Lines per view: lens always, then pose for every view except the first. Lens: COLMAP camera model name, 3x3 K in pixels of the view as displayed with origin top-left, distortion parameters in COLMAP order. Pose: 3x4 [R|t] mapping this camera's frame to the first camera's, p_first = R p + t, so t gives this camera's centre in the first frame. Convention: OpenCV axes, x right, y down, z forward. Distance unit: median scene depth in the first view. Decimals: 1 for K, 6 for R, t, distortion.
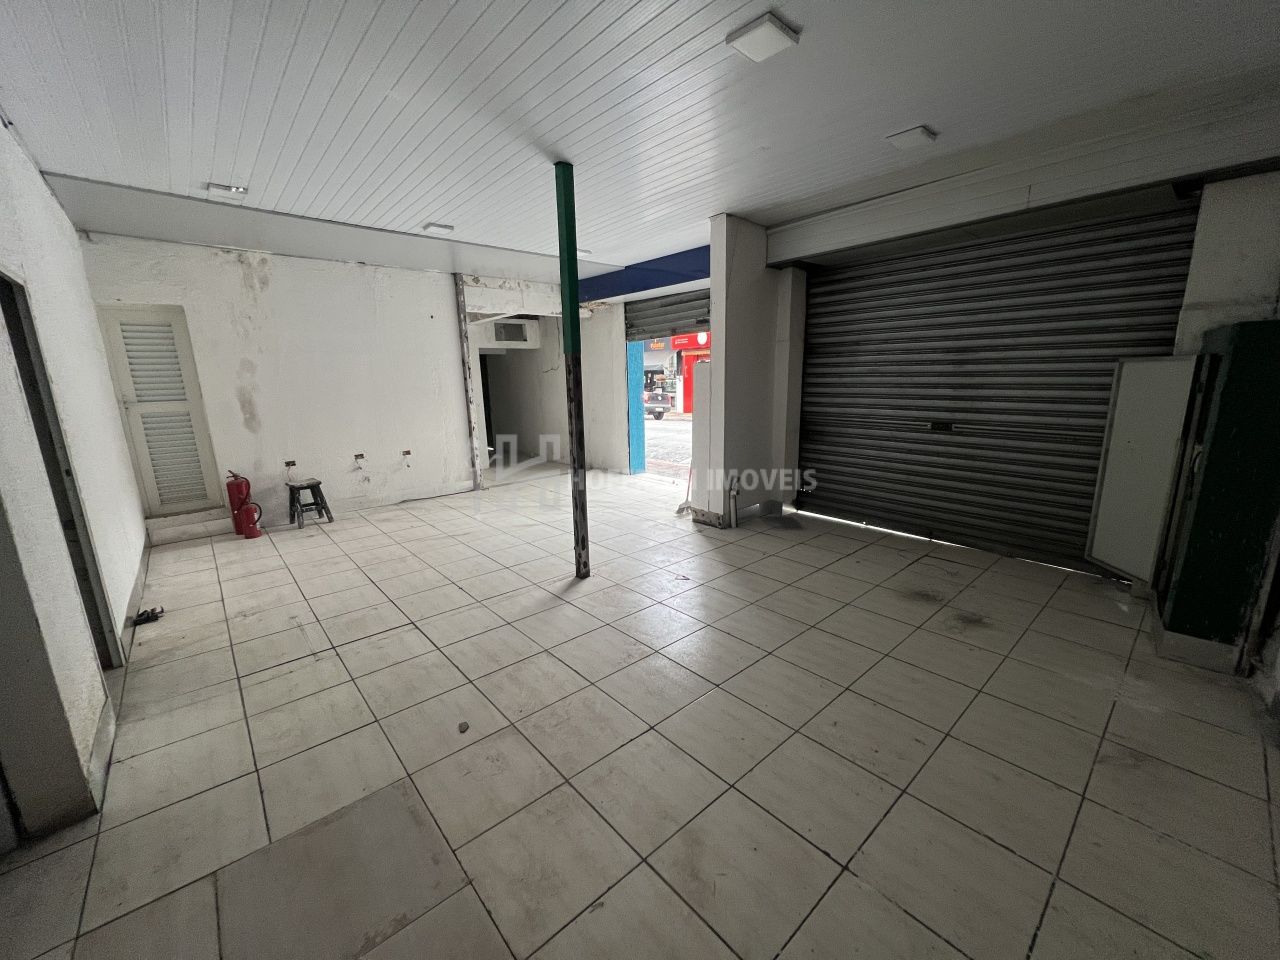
lens RADIAL K [[508.9, 0, 639.7], [0, 508.9, 481.2], [0, 0, 1]] dist [-0.001268, -0.000029]
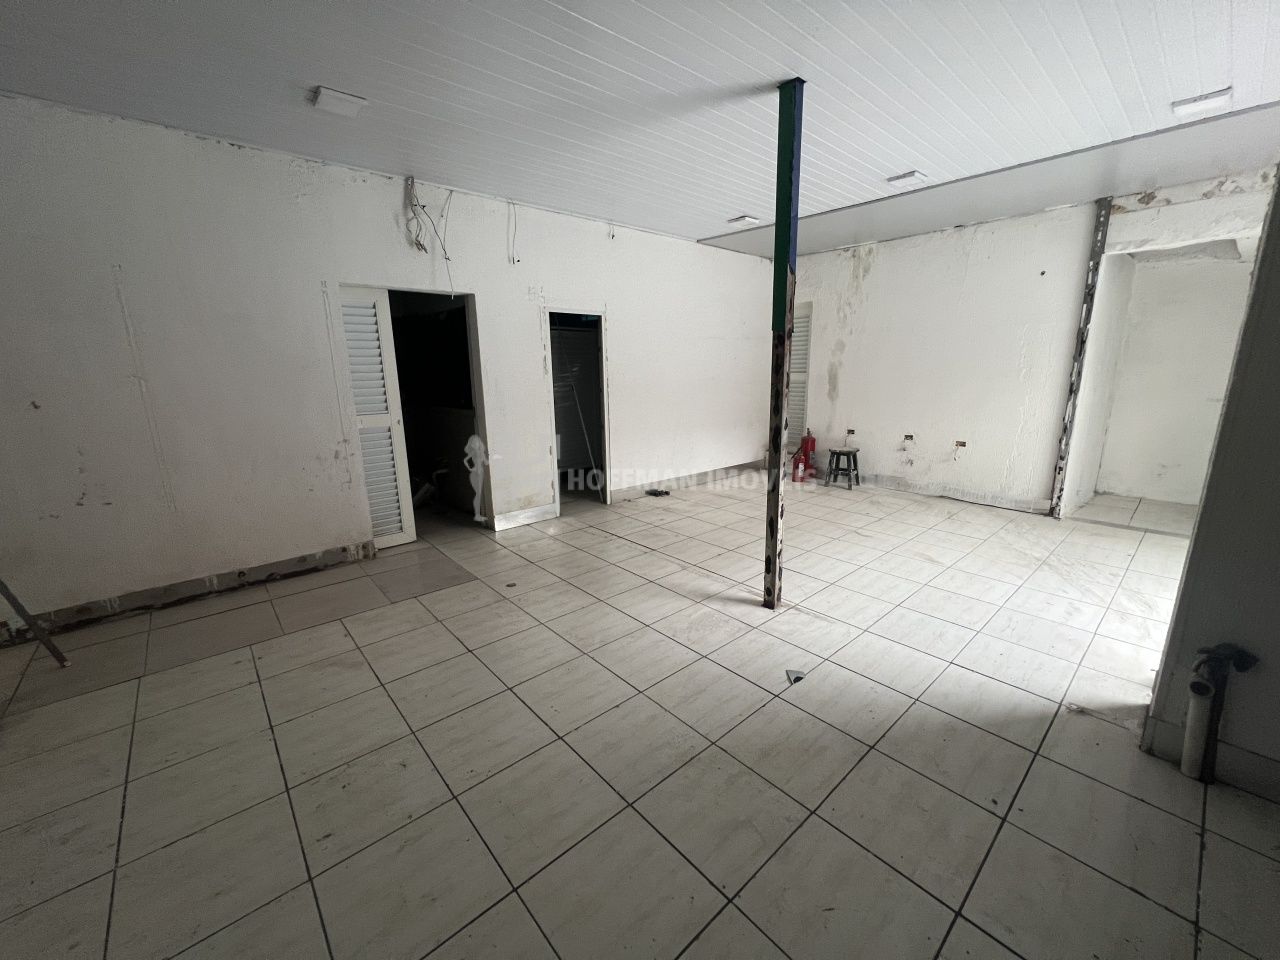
lens RADIAL K [[508.9, 0, 639.0], [0, 508.9, 479.9], [0, 0, 1]] dist [-0.001268, -0.000029]
pose [[-0.000016, 0.241323, -0.970445, 0.478565], [-0.191559, 0.952473, 0.236857, -0.119506], [0.981481, 0.185902, 0.046212, 0.542521]]
